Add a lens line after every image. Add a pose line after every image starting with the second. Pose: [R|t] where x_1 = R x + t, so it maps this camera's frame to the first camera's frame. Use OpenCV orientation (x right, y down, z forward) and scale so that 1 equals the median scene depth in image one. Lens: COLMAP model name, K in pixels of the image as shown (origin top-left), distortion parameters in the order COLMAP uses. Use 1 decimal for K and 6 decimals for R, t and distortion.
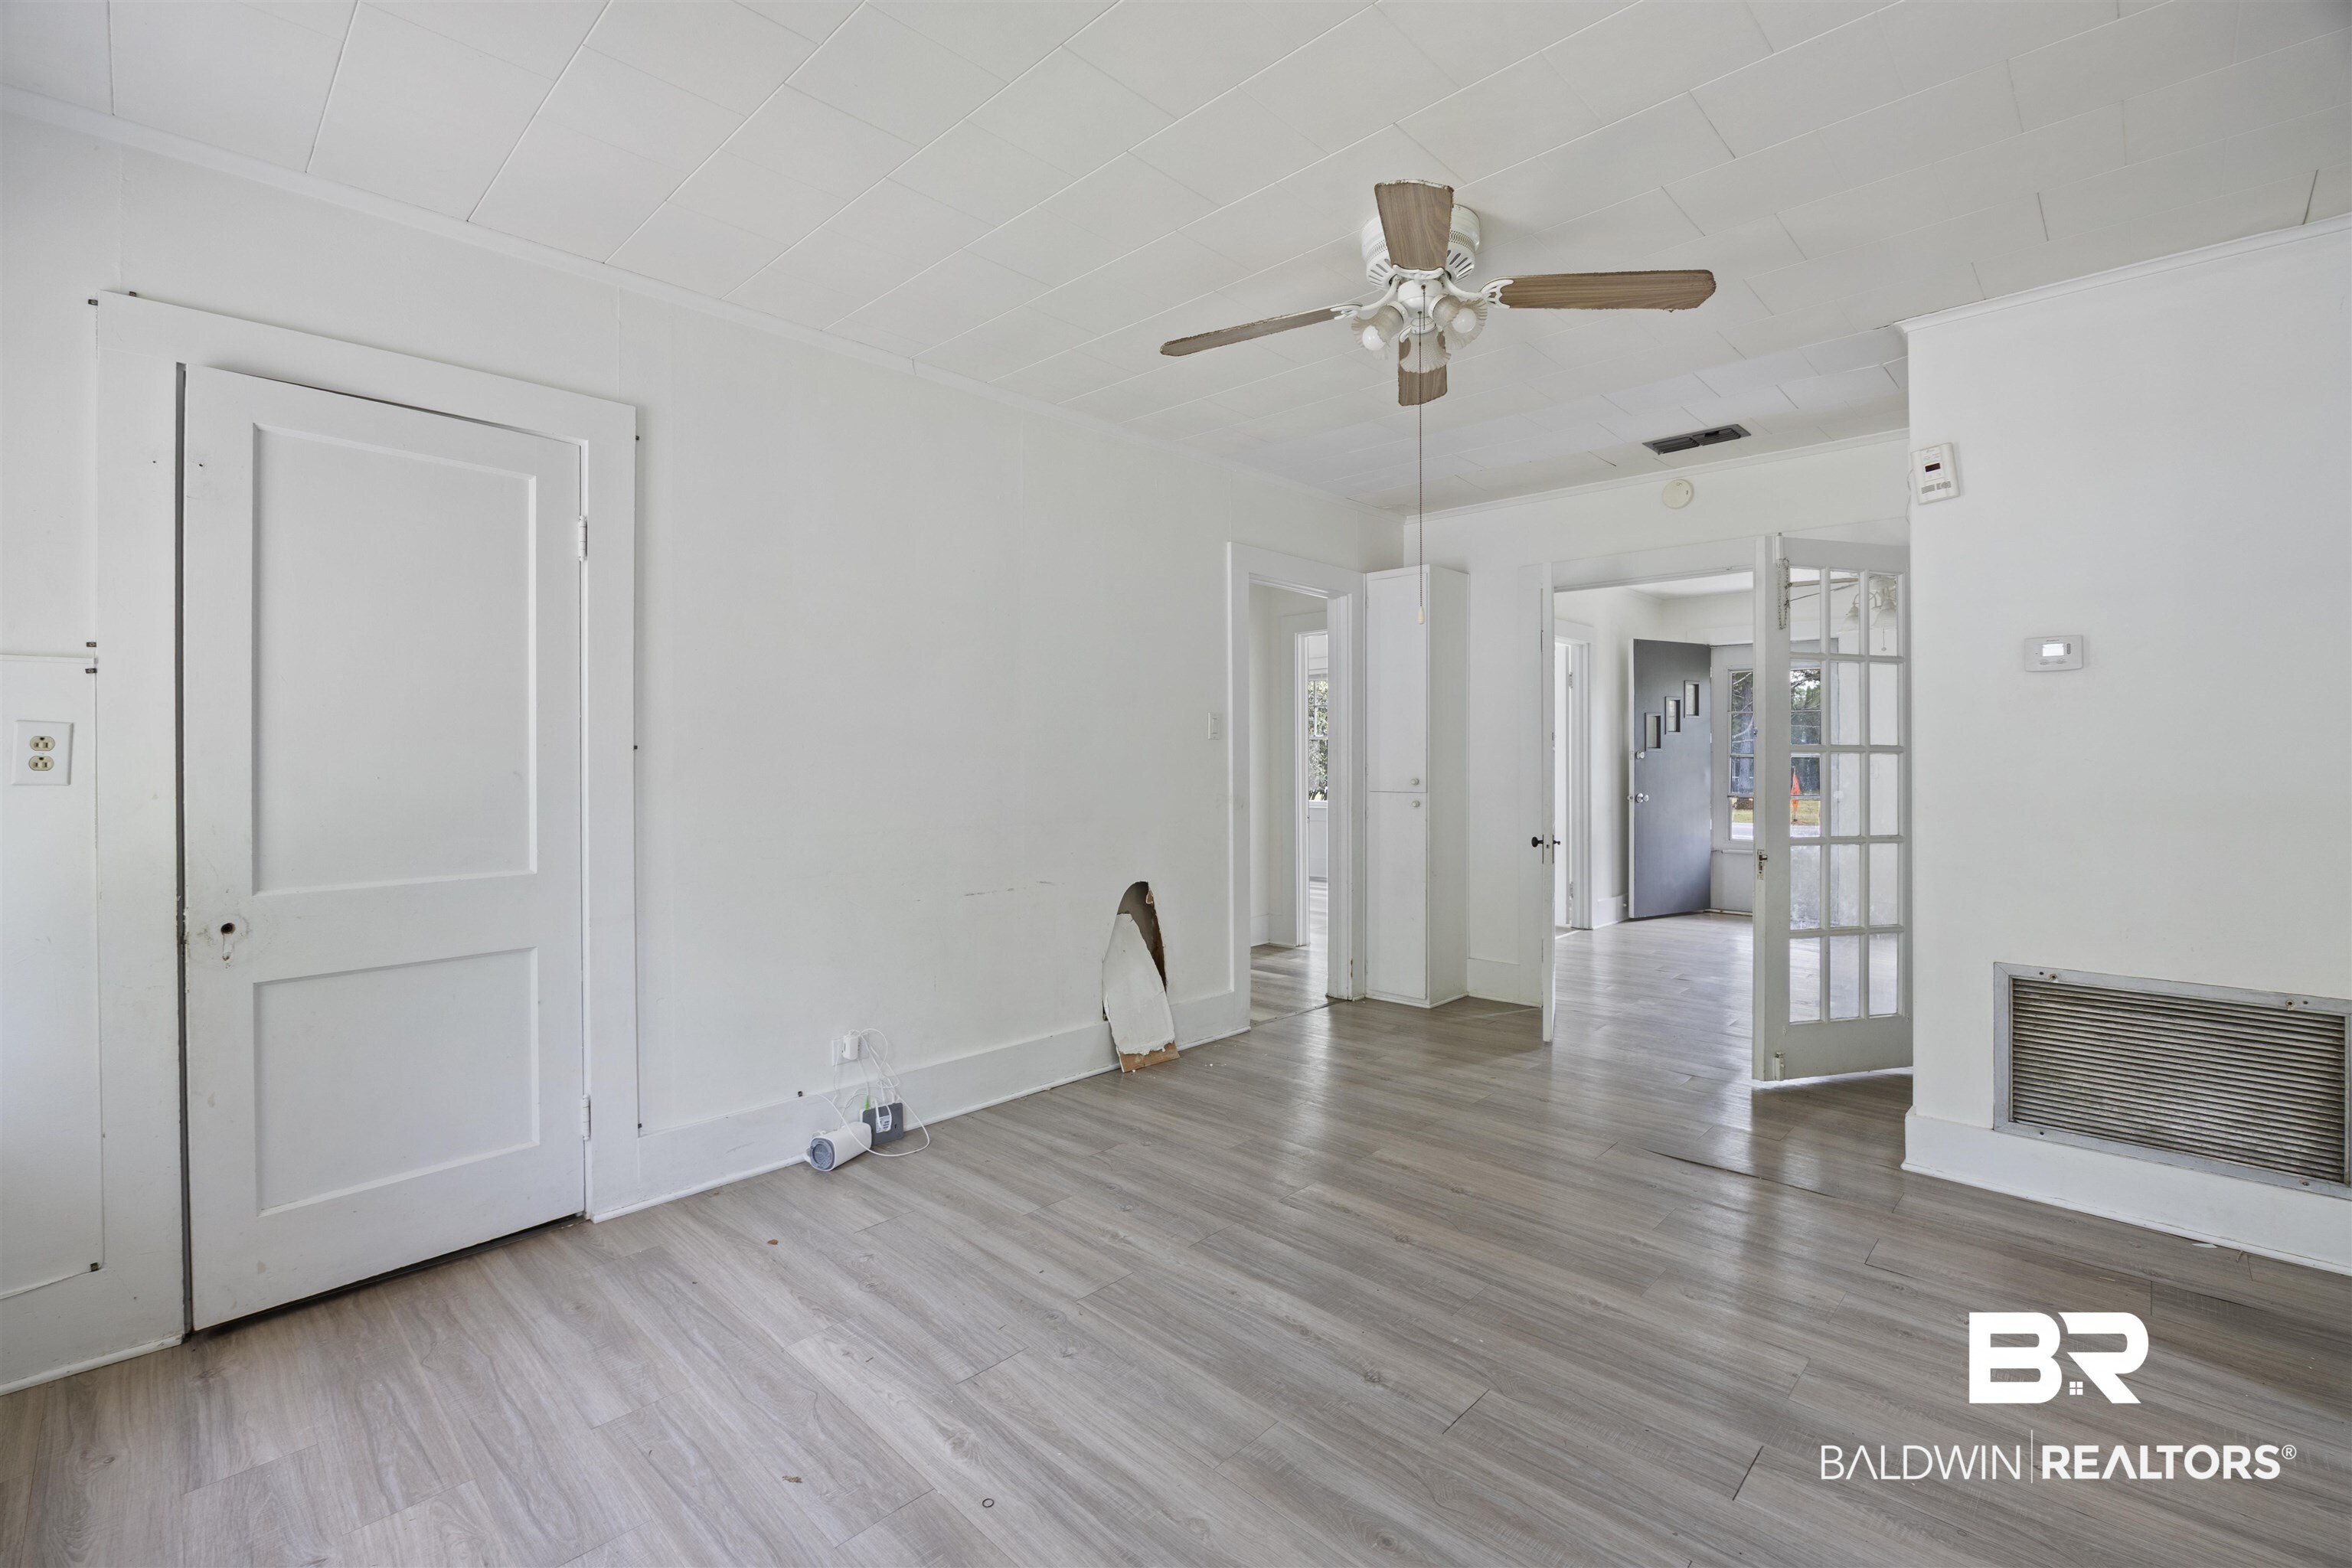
lens RADIAL K [[1045.7, 0, 1180.6], [0, 1045.7, 763.8], [0, 0, 1]] dist [-0.008474, -0.000043]
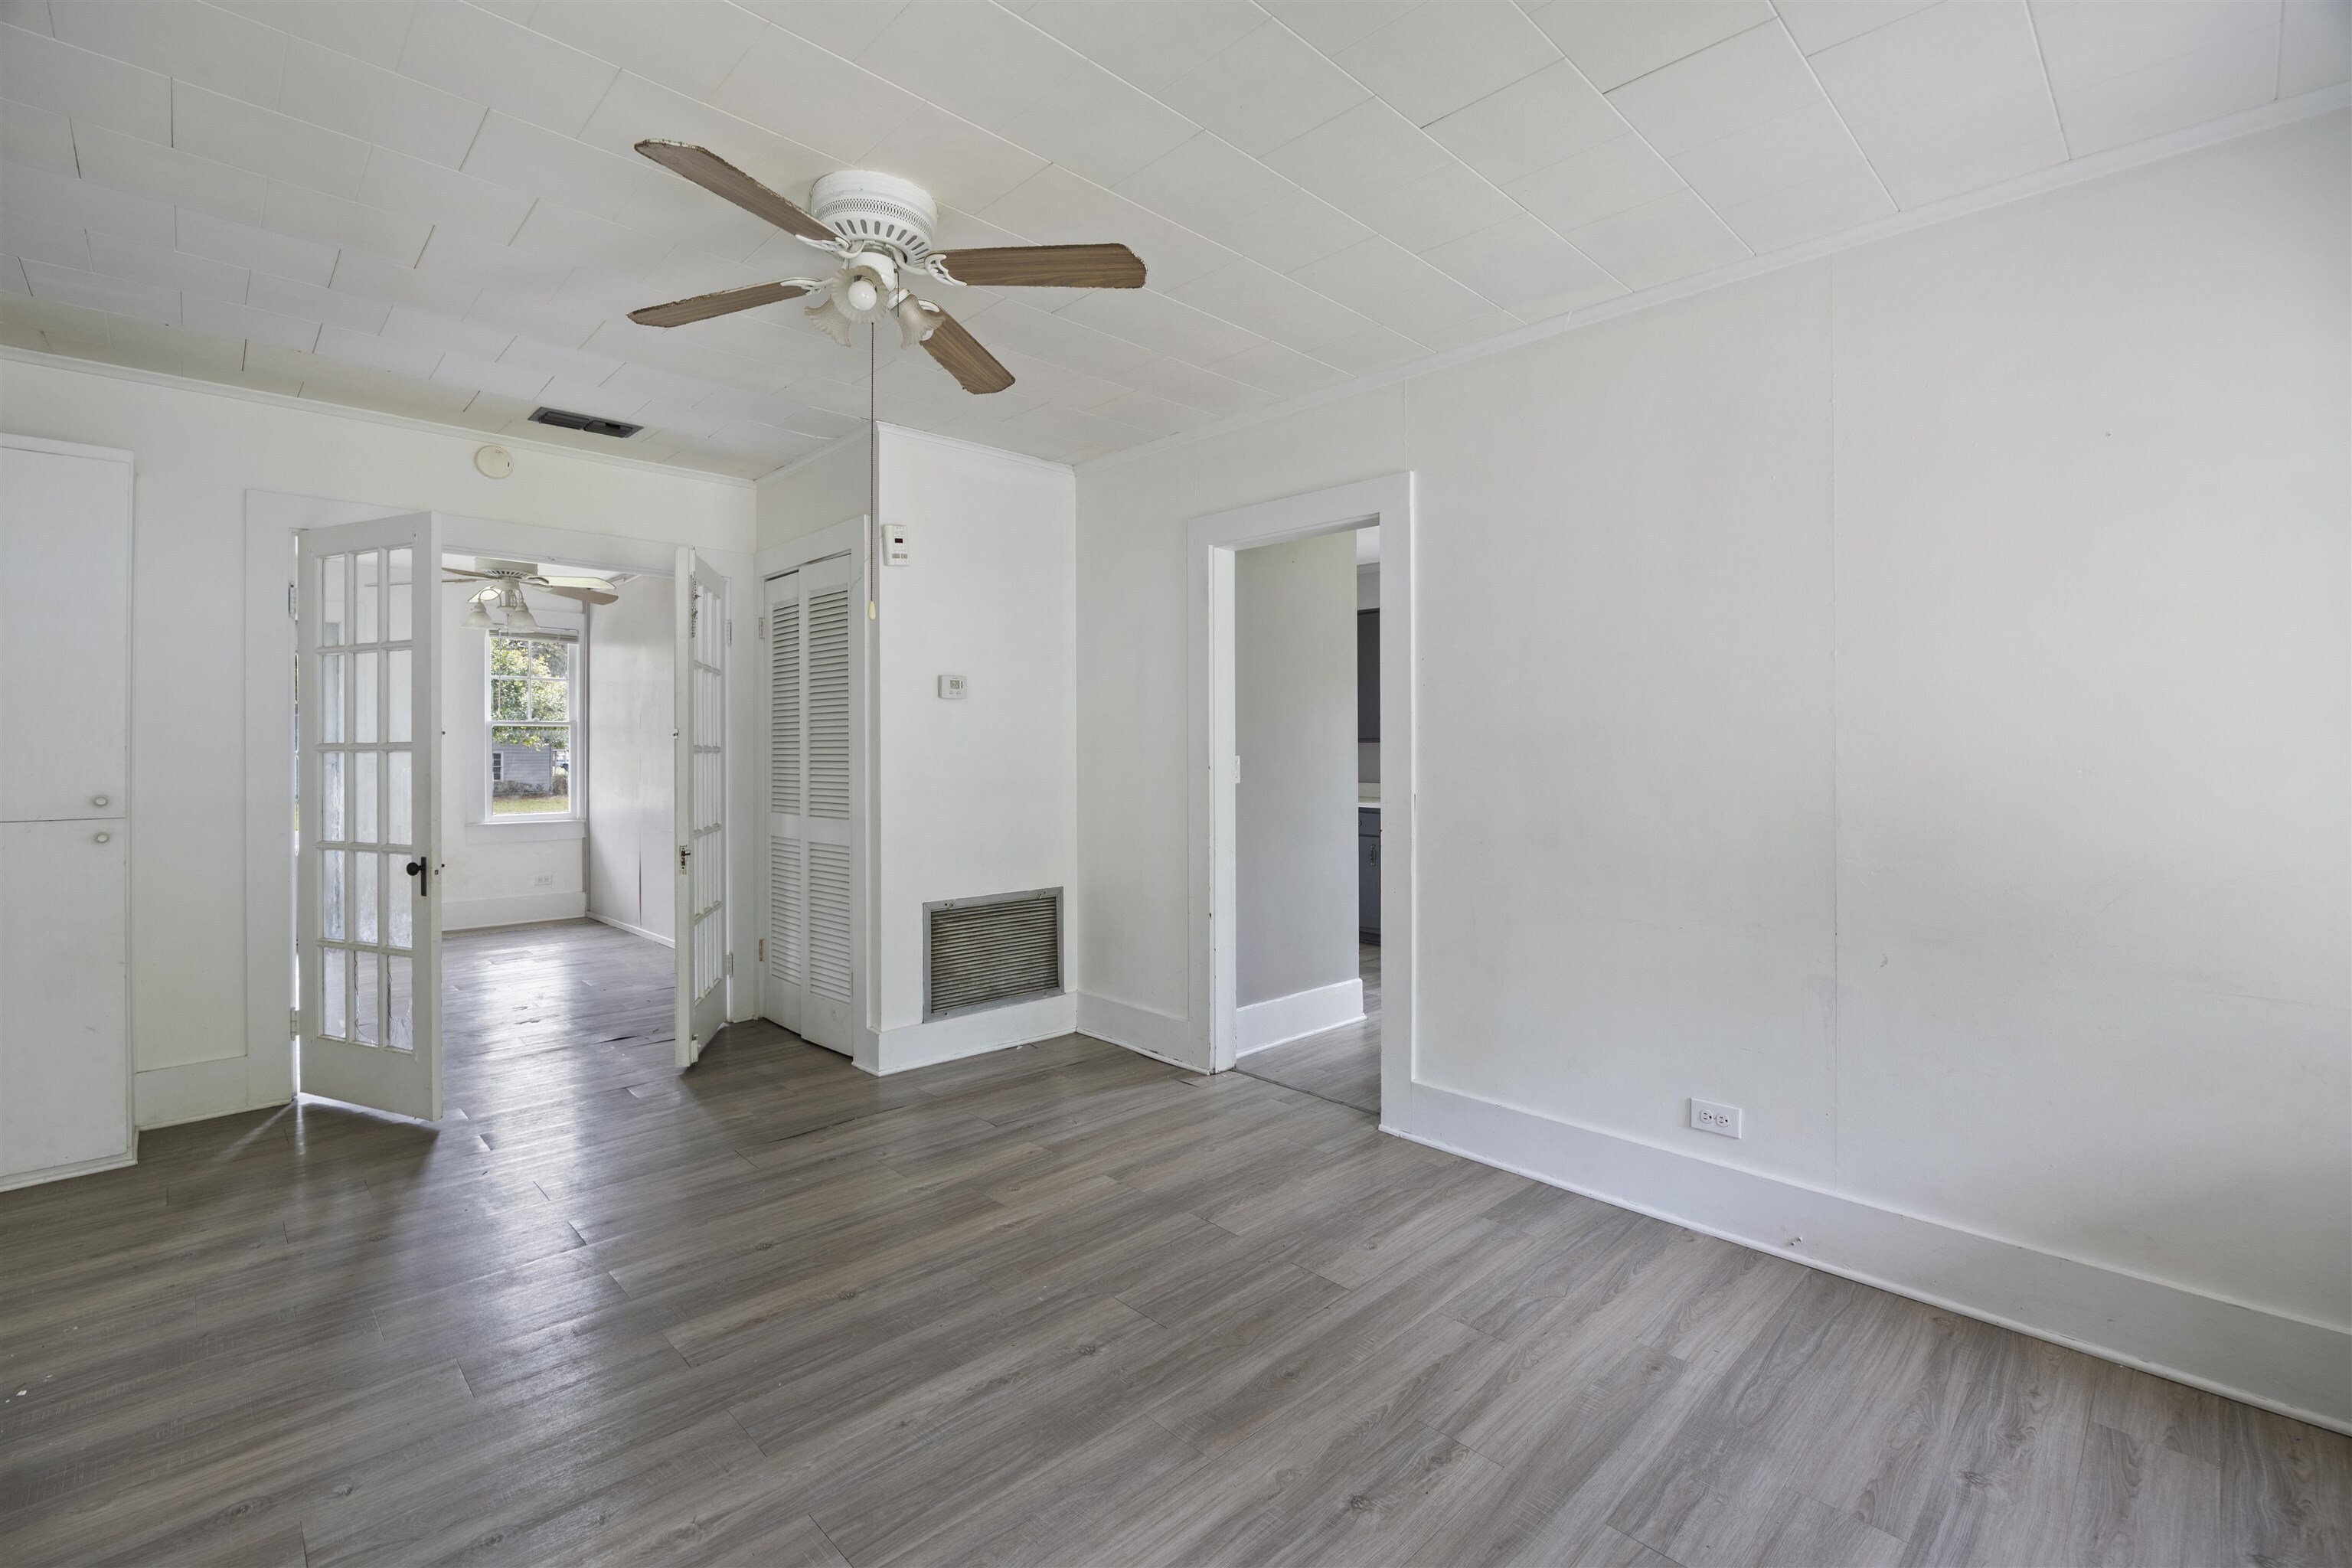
lens RADIAL K [[1045.7, 0, 1168.5], [0, 1045.7, 743.3], [0, 0, 1]] dist [-0.008474, -0.000043]
pose [[0.023529, 0.007421, 0.999696, -0.724652], [0.008778, 0.999932, -0.007630, -0.012606], [-0.999685, 0.008955, 0.023463, 0.738895]]
